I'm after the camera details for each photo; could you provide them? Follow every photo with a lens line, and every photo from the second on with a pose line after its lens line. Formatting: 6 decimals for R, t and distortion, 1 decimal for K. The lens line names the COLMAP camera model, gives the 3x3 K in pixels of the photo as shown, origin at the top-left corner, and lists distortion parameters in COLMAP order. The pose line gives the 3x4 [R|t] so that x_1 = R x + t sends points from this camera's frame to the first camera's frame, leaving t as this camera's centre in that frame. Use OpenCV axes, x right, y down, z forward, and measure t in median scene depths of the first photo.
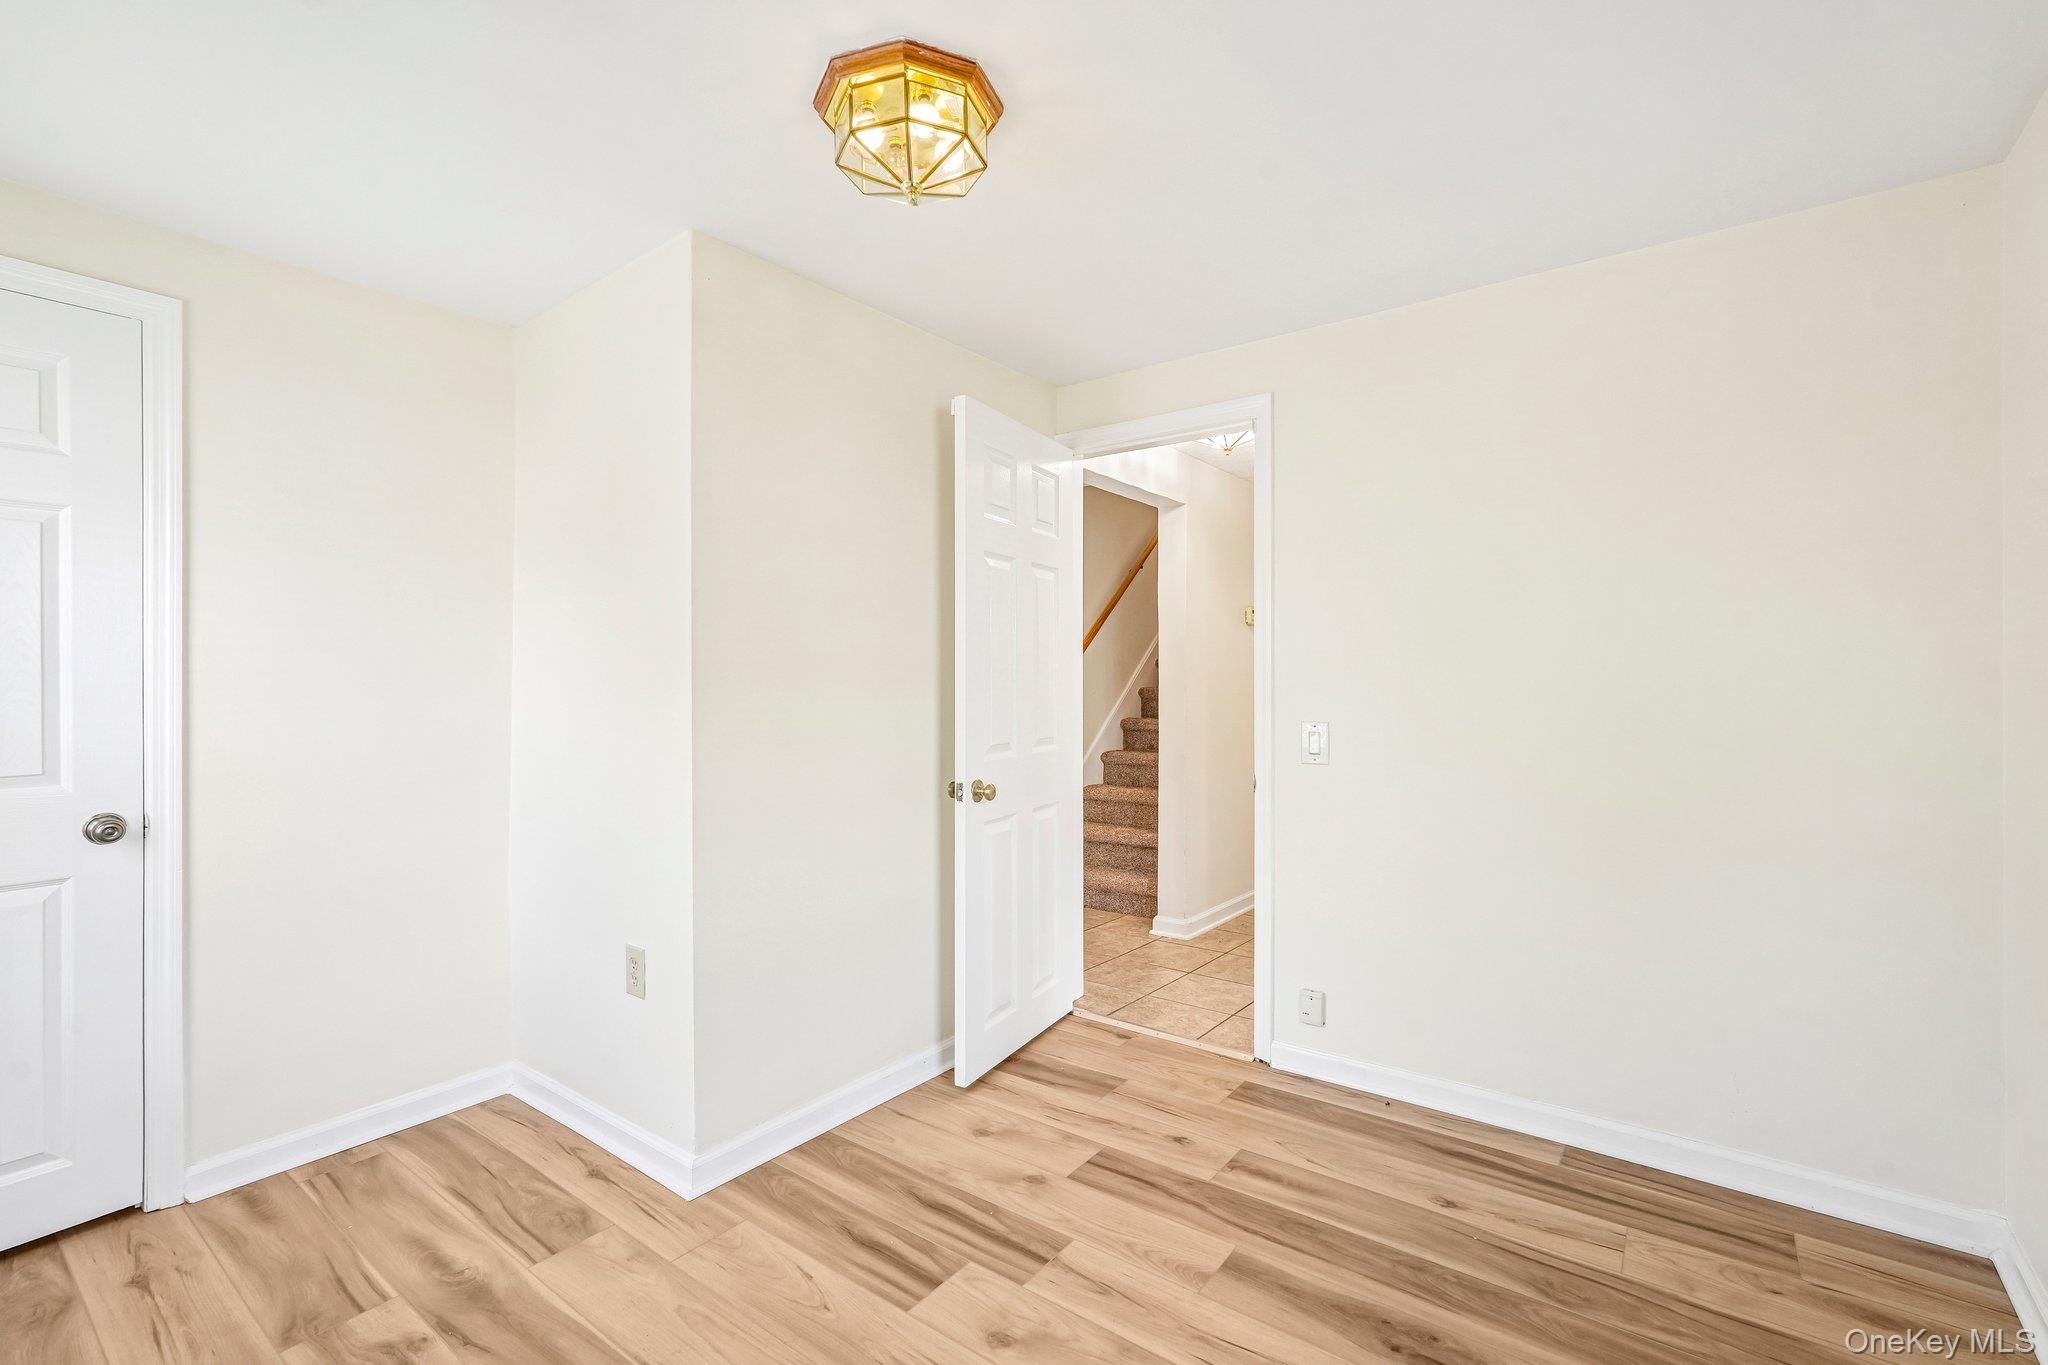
lens RADIAL K [[912.0, 0, 1024.6], [0, 912.0, 667.2], [0, 0, 1]] dist [-0.014245, 0.009434]
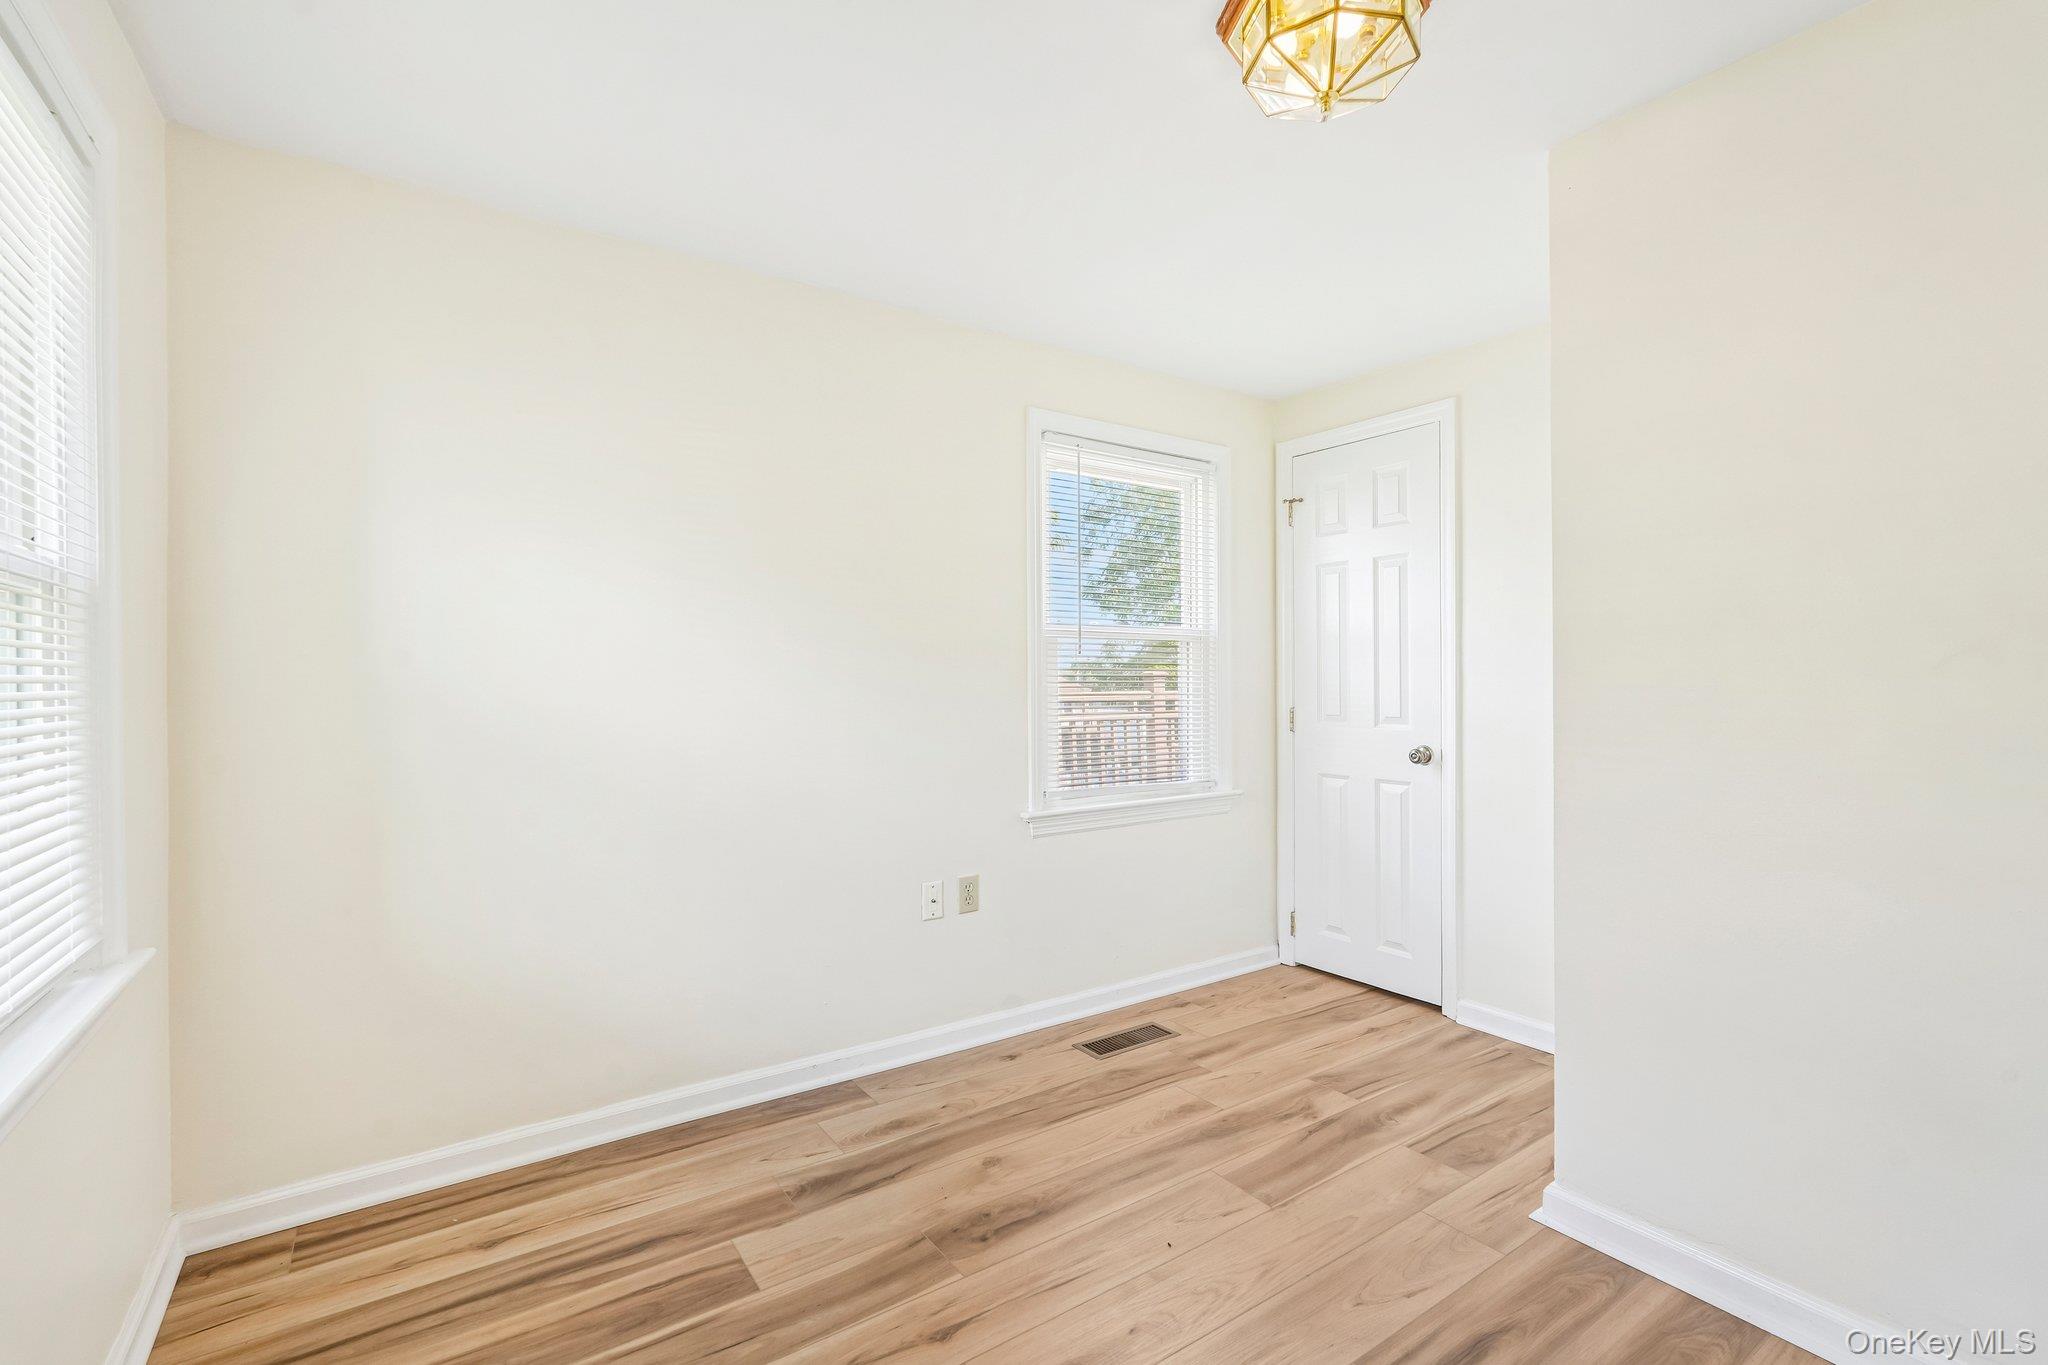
lens RADIAL K [[912.0, 0, 1024.6], [0, 912.0, 667.2], [0, 0, 1]] dist [-0.014245, 0.009434]
pose [[-0.312258, -0.006696, -0.949974, 0.710388], [0.014192, 0.999831, -0.011713, 0.035973], [0.949891, -0.017140, -0.312110, 0.861891]]
